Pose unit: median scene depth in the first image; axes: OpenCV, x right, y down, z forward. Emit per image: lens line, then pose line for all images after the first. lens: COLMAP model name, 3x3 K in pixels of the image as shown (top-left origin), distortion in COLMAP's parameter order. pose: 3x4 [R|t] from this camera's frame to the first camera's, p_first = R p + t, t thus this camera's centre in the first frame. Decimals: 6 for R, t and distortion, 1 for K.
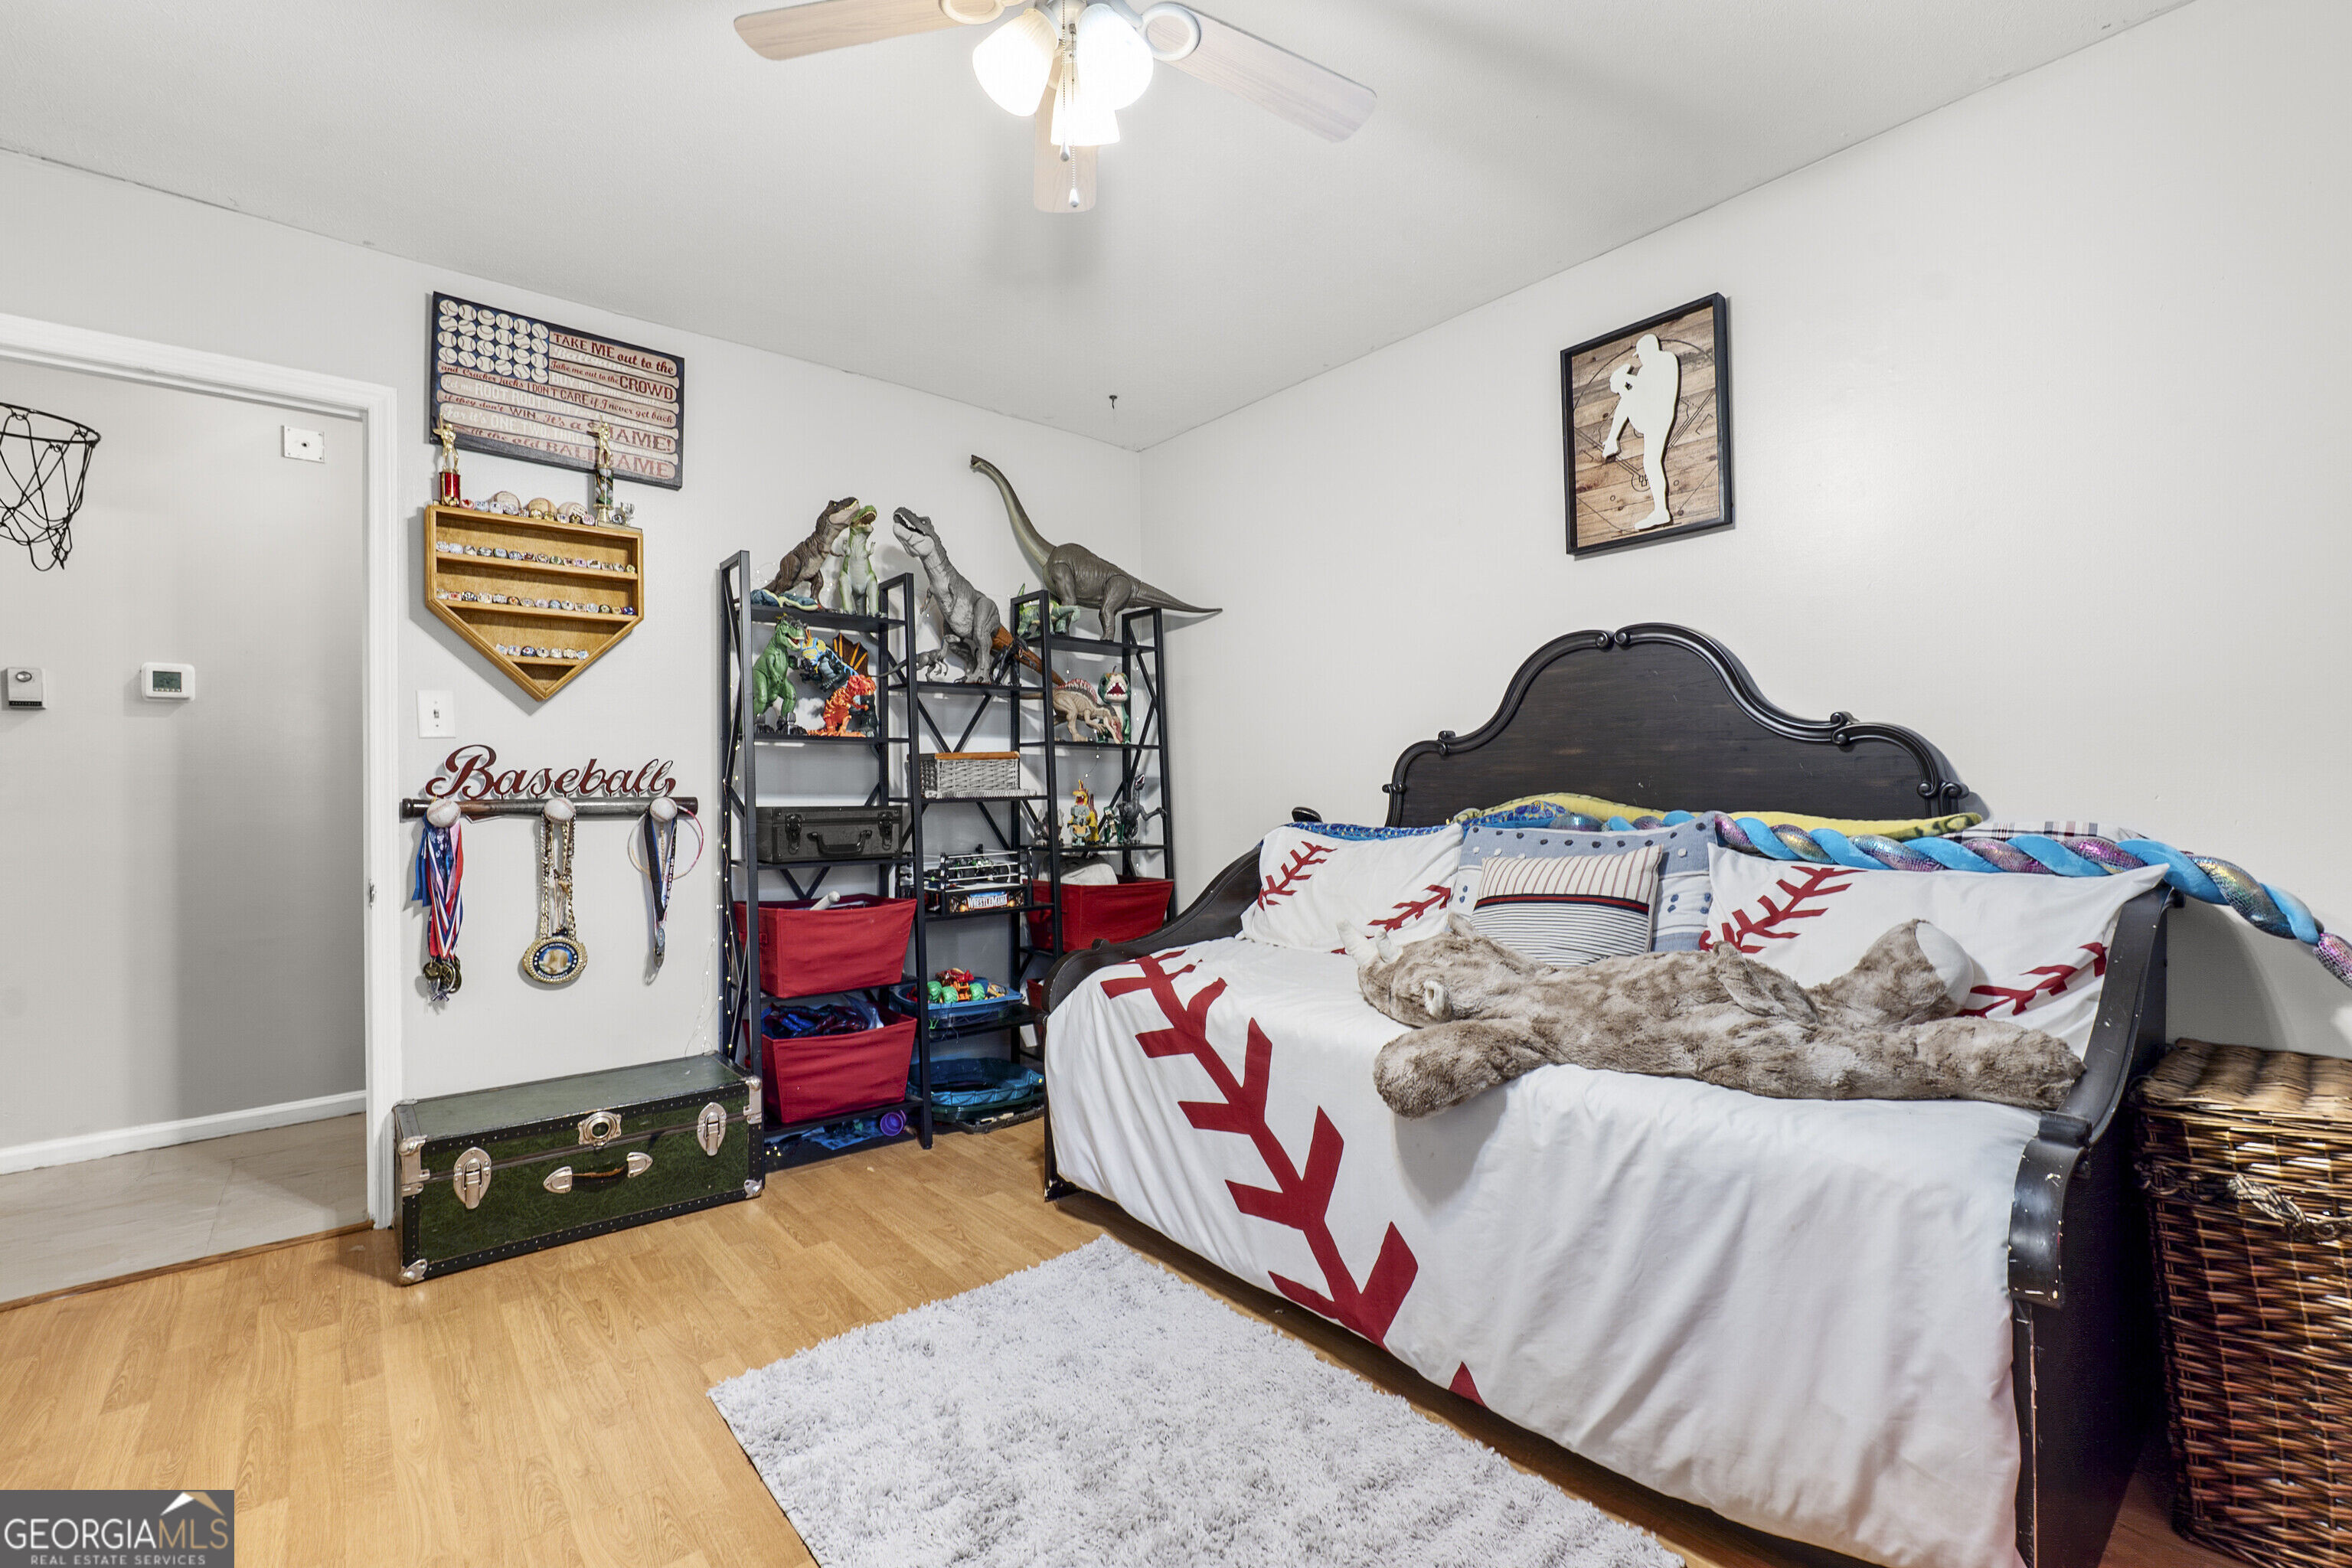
lens RADIAL K [[1010.2, 0, 1167.9], [0, 1010.2, 787.2], [0, 0, 1]] dist [-0.000939, 0.000273]
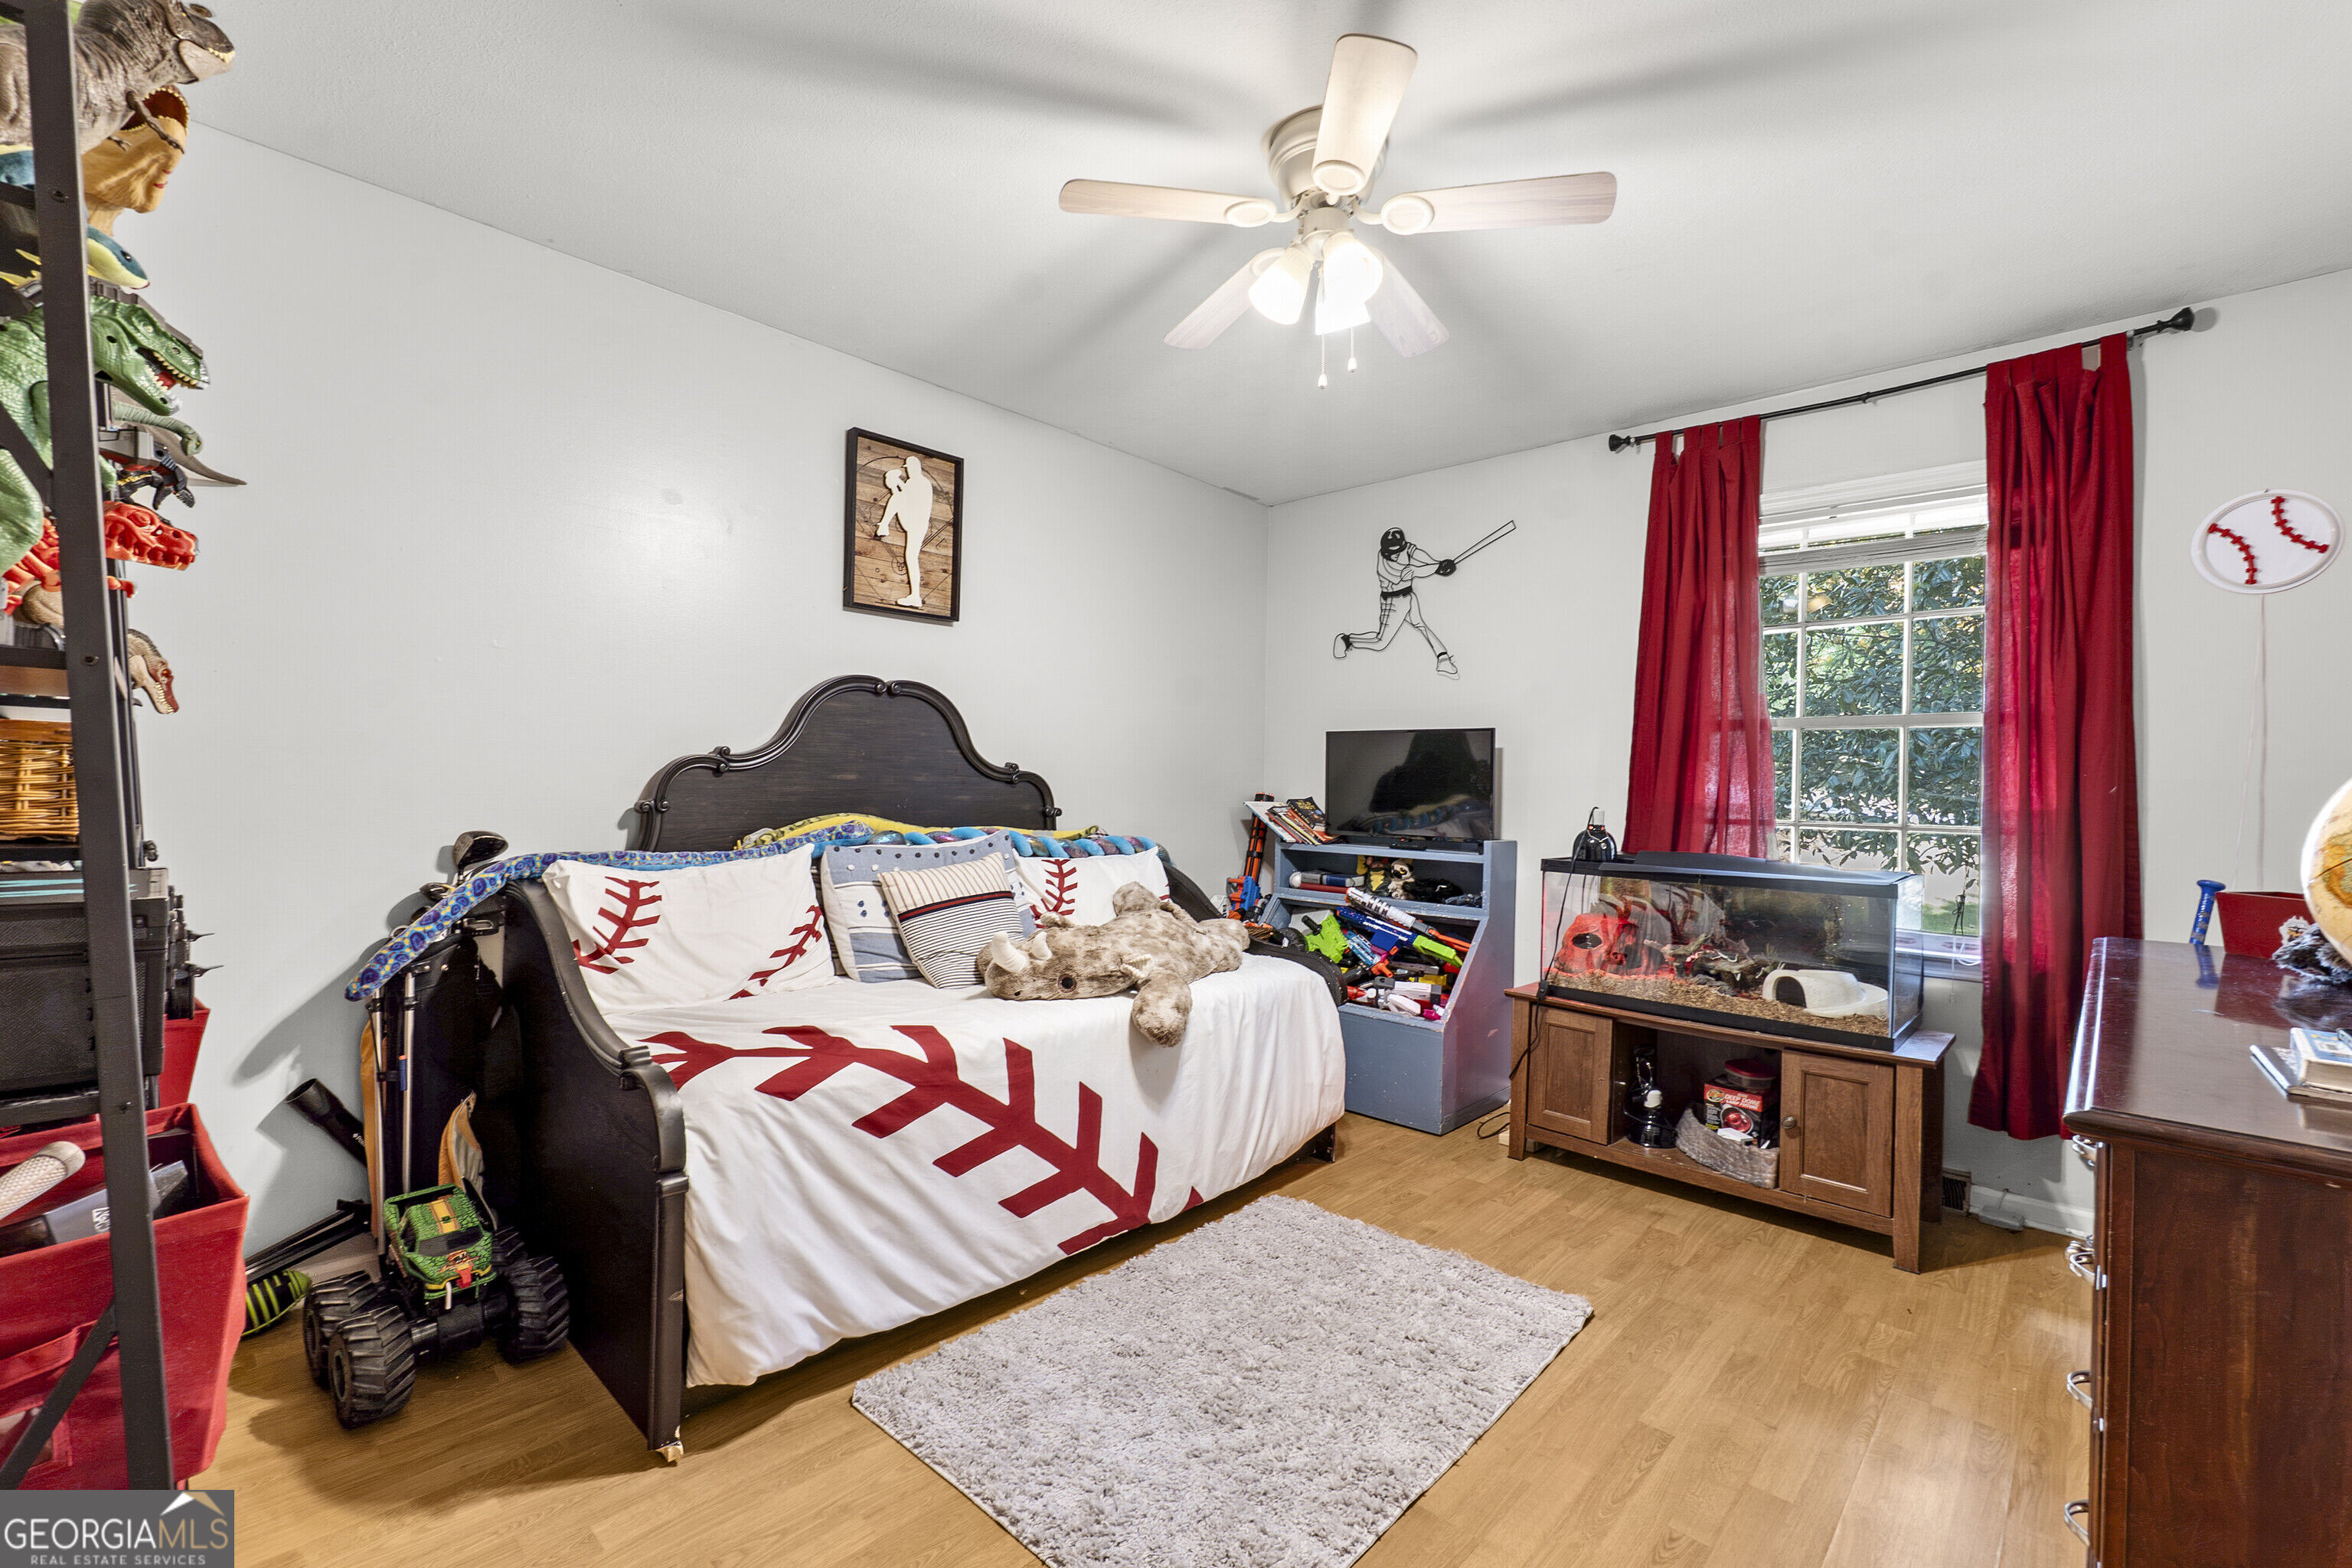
lens RADIAL K [[1010.2, 0, 1167.9], [0, 1010.2, 787.2], [0, 0, 1]] dist [-0.000939, 0.000273]
pose [[-0.112258, 0.006147, 0.993660, -0.942995], [-0.028767, 0.999542, -0.009433, -0.027710], [-0.993263, -0.029644, -0.112029, 0.914050]]
